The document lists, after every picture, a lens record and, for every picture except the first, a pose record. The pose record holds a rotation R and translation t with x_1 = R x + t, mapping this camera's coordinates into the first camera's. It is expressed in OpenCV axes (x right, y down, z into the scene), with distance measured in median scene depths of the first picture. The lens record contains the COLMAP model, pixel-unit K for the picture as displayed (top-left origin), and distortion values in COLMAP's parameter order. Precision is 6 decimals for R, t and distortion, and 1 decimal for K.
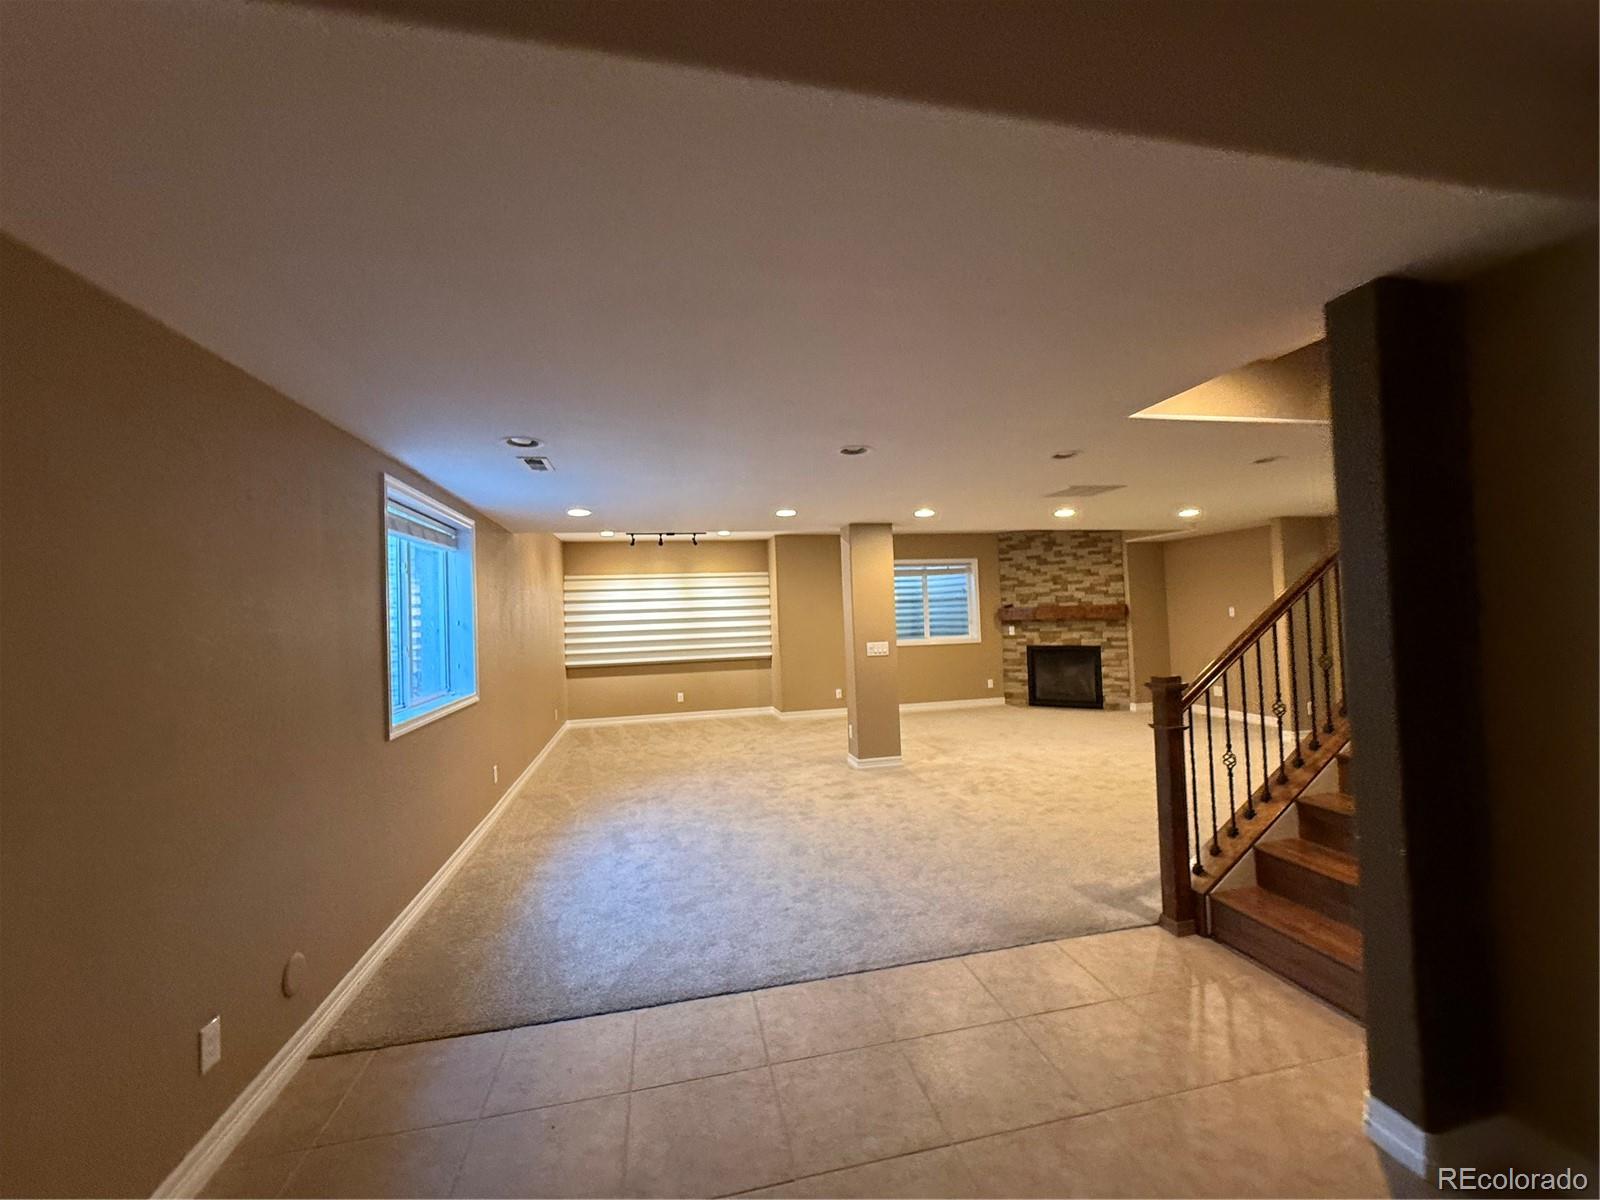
lens RADIAL K [[640.0, 0, 801.3], [0, 640.0, 599.7], [0, 0, 1]] dist [0.000984, 0.000163]
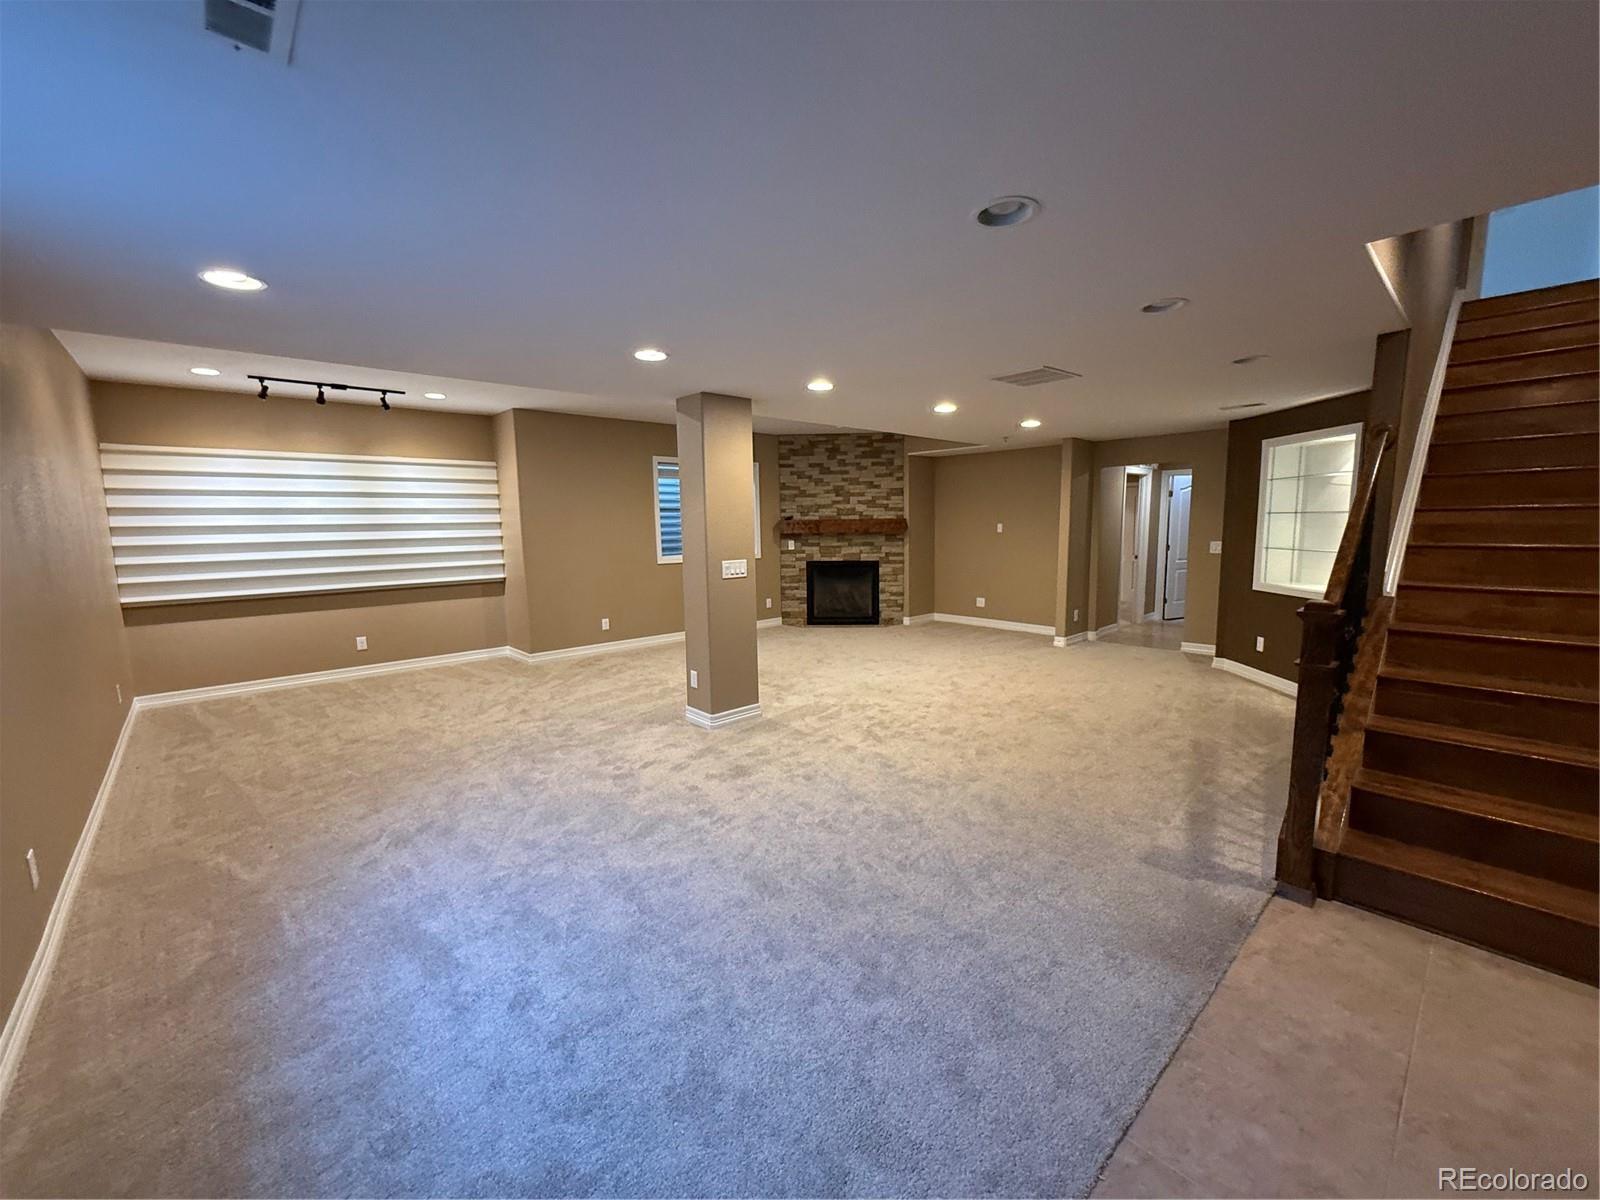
lens RADIAL K [[640.0, 0, 796.4], [0, 640.0, 593.3], [0, 0, 1]] dist [0.000984, 0.000163]
pose [[0.866503, -0.034643, 0.497968, -0.135966], [-0.026857, 0.992908, 0.115808, 0.011685], [-0.498448, -0.113722, 0.859428, 0.219464]]
